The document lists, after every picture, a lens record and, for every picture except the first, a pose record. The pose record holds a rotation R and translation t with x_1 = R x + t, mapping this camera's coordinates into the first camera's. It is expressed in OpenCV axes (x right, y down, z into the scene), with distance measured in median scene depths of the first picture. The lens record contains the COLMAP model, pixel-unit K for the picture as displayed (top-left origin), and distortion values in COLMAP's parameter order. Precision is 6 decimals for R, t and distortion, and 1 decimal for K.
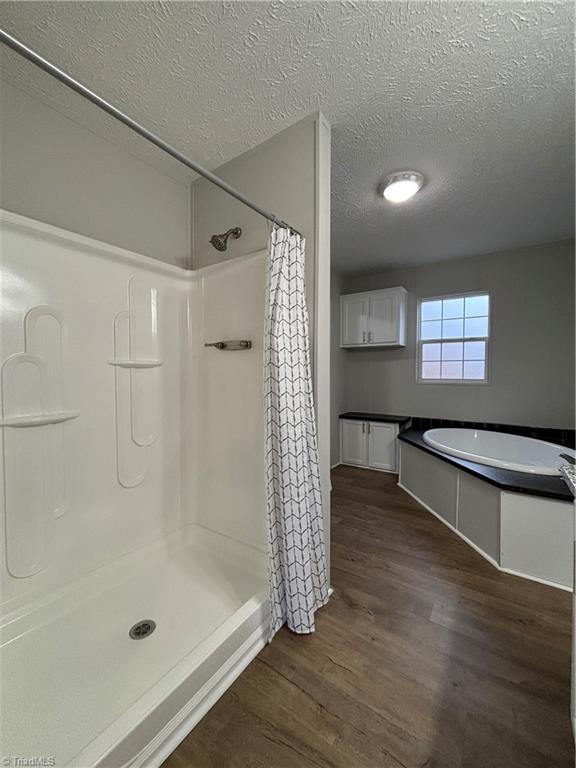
lens RADIAL K [[310.7, 0, 288.0], [0, 310.7, 384.0], [0, 0, 1]] dist [-0.000564, -0.000135]
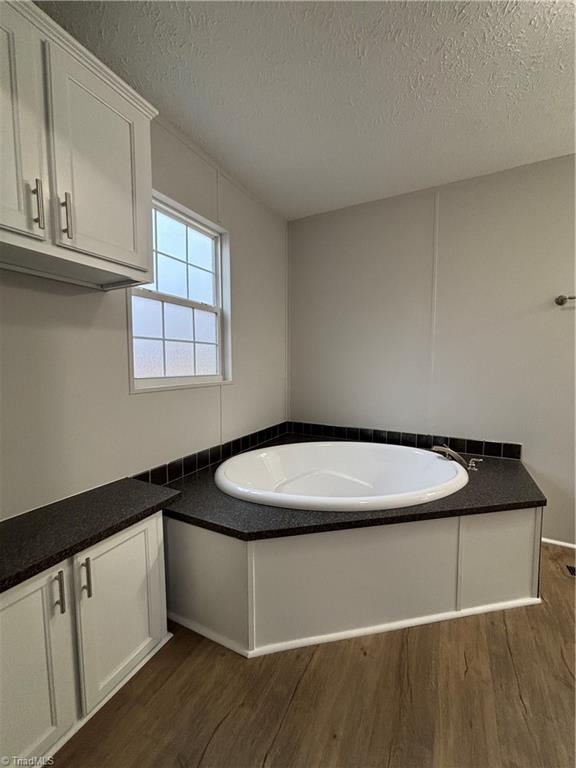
lens RADIAL K [[310.7, 0, 288.0], [0, 310.7, 384.0], [0, 0, 1]] dist [-0.000564, -0.000135]
pose [[-0.125667, -0.065628, 0.989899, -0.010231], [0.035604, 0.996868, 0.070610, -0.034812], [-0.991433, 0.044118, -0.122937, 0.917568]]
